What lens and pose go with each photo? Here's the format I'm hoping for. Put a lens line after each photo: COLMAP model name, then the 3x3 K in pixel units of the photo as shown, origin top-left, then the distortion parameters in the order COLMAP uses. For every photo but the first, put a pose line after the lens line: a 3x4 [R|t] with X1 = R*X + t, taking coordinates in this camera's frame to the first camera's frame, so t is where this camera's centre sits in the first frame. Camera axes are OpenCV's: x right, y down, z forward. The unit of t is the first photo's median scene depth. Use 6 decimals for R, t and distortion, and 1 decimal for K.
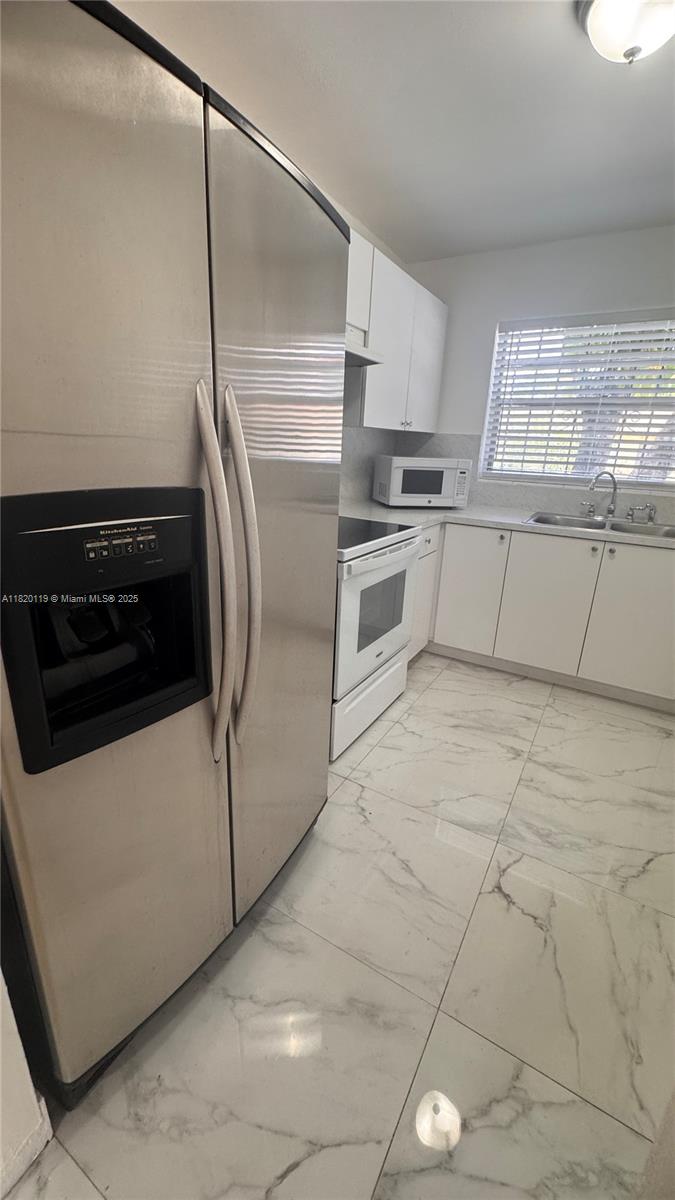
lens RADIAL K [[480.2, 0, 339.5], [0, 480.2, 599.4], [0, 0, 1]] dist [-0.002686, 0.000117]
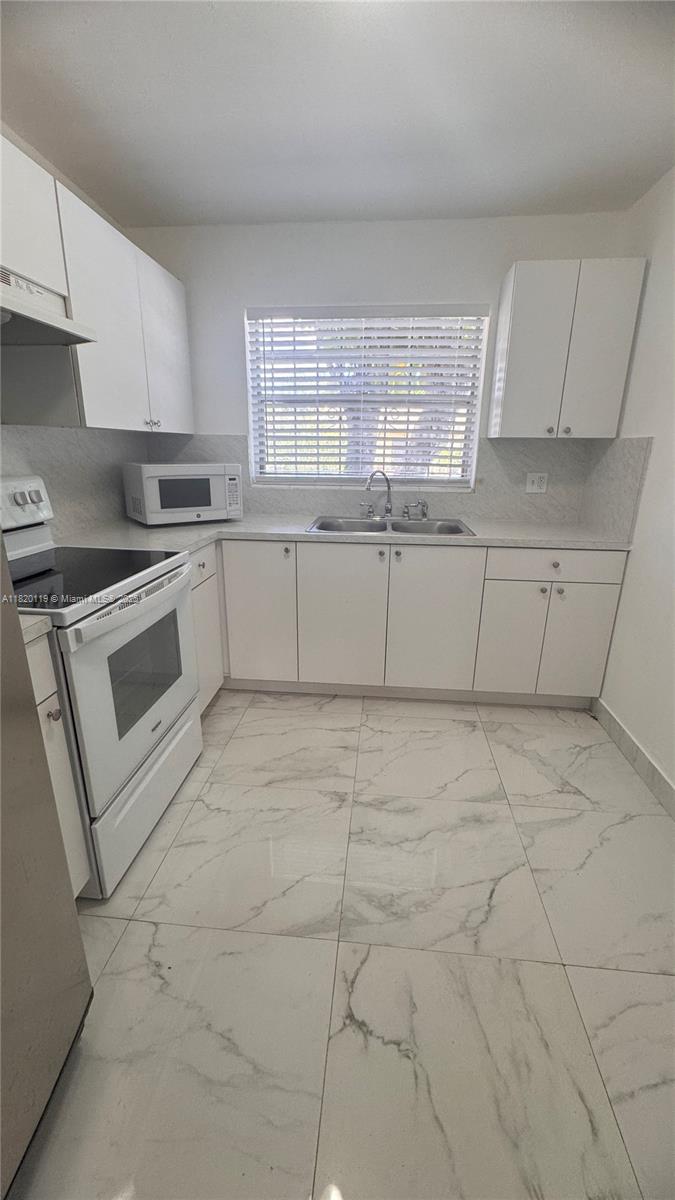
lens RADIAL K [[480.2, 0, 339.6], [0, 480.2, 598.4], [0, 0, 1]] dist [-0.002686, 0.000117]
pose [[0.906255, -0.152825, 0.394141, 0.069554], [0.154534, 0.987602, 0.027614, -0.054787], [-0.393474, 0.035883, 0.918635, 0.164440]]
